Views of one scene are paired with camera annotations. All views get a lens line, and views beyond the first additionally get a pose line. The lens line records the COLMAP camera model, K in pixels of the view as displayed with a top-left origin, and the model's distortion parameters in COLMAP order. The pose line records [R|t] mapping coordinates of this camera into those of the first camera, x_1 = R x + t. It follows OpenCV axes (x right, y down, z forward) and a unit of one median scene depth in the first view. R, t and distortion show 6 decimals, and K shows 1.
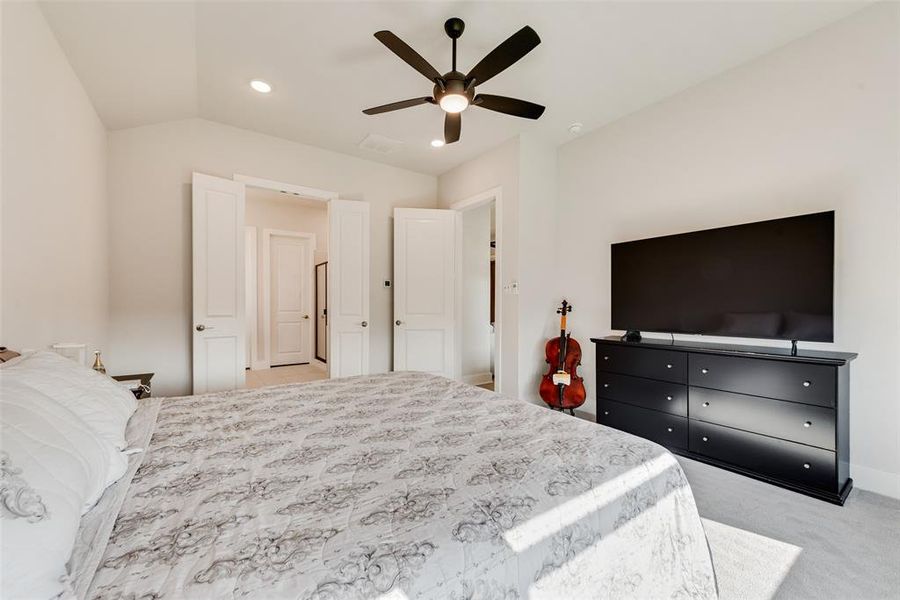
lens RADIAL K [[350.7, 0, 450.7], [0, 350.7, 305.3], [0, 0, 1]] dist [0.003856, -0.000194]
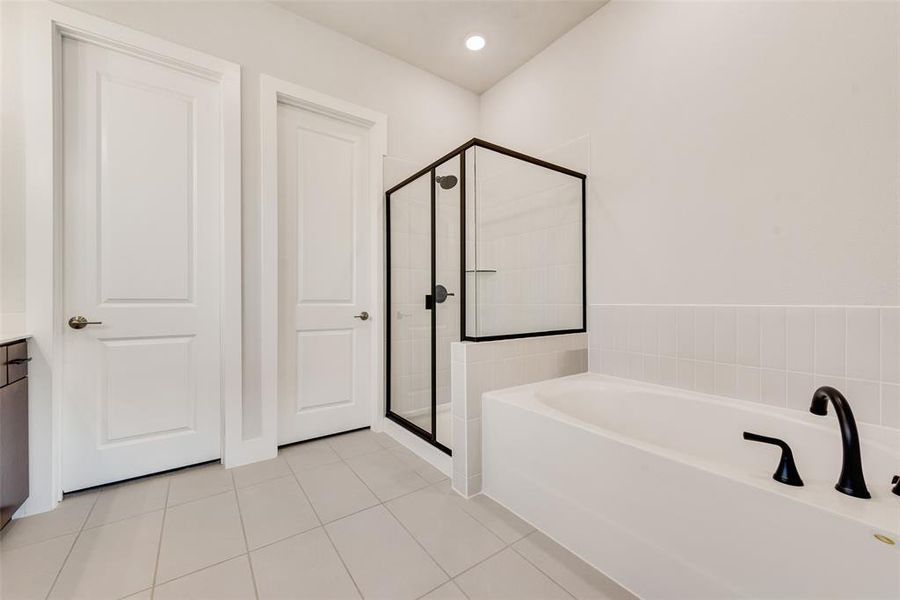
lens RADIAL K [[350.7, 0, 447.5], [0, 350.7, 300.6], [0, 0, 1]] dist [0.003856, -0.000194]
pose [[0.999909, 0.002103, -0.013298, -0.308545], [-0.002181, 0.999980, -0.005873, 0.018027], [0.013285, 0.005902, 0.999894, 0.589945]]
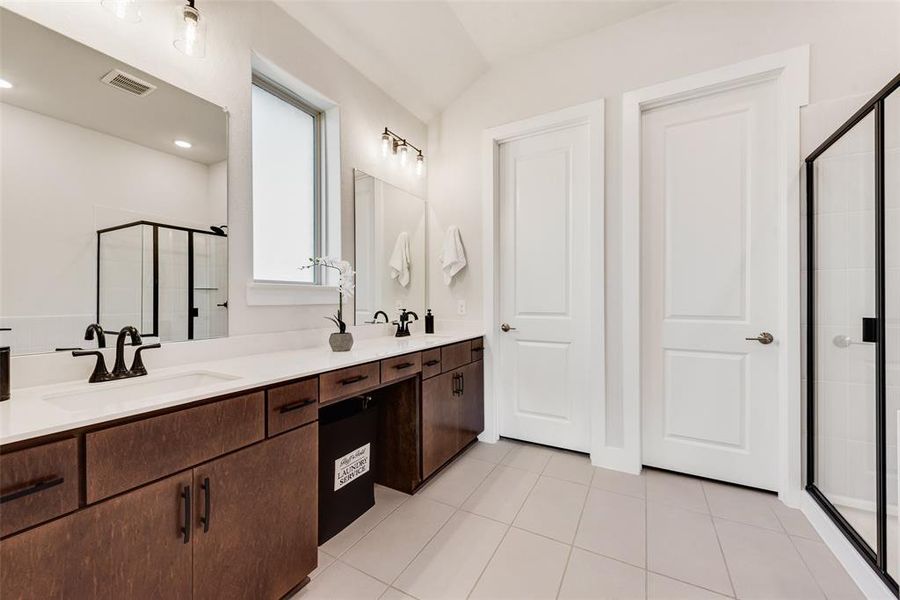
lens RADIAL K [[350.7, 0, 443.2], [0, 350.7, 300.4], [0, 0, 1]] dist [0.003856, -0.000194]
pose [[0.406494, 0.001125, -0.913653, -0.247005], [-0.002451, 0.999997, 0.000141, 0.001433], [0.913650, 0.002182, 0.406496, 0.622856]]
